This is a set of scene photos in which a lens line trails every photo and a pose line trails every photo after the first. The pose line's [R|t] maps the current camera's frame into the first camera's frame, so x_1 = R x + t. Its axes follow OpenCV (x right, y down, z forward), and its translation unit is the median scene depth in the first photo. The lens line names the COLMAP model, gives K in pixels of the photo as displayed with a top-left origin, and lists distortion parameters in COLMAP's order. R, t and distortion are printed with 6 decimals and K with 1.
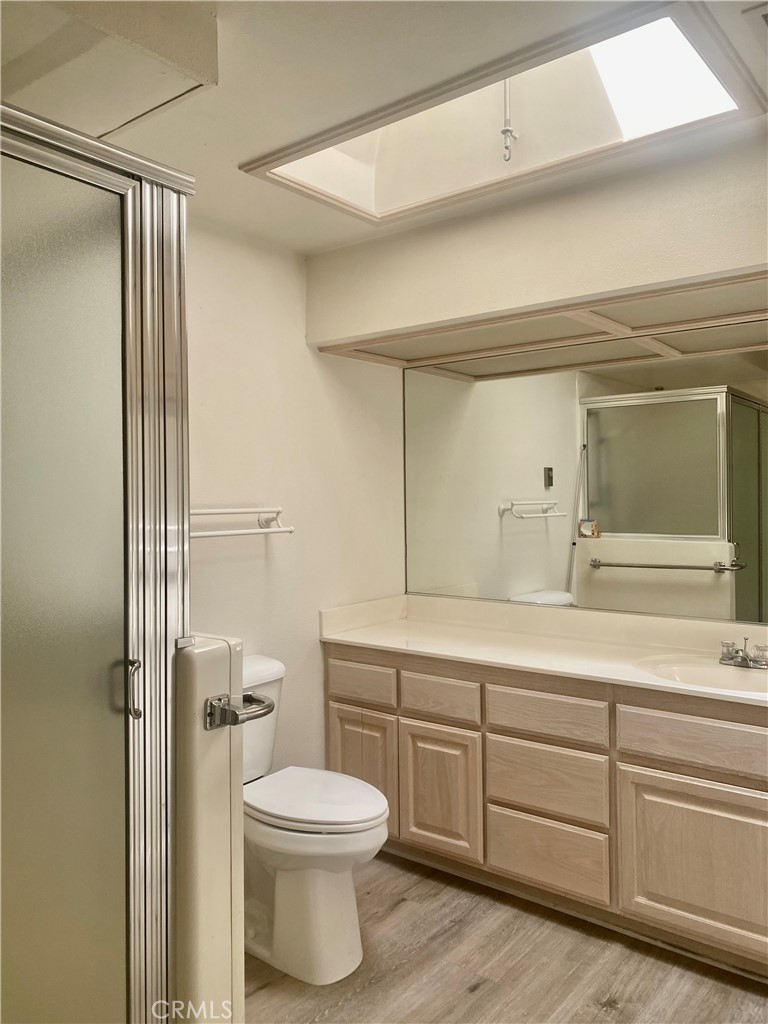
lens RADIAL K [[784.1, 0, 377.8], [0, 784.1, 501.3], [0, 0, 1]] dist [0.012965, -0.011210]
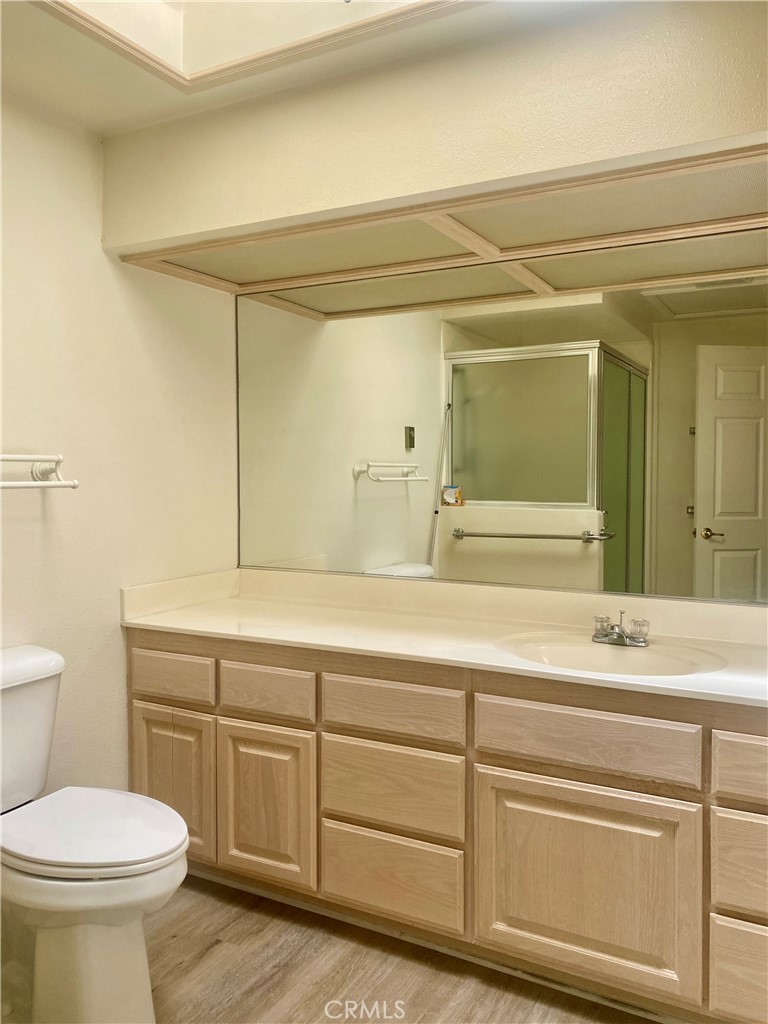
lens RADIAL K [[784.1, 0, 390.6], [0, 784.1, 514.3], [0, 0, 1]] dist [0.012965, -0.011210]
pose [[0.984735, 0.003198, 0.174029, 0.062609], [-0.010015, 0.999216, 0.038305, 0.034078], [-0.173770, -0.039463, 0.983995, 0.183352]]
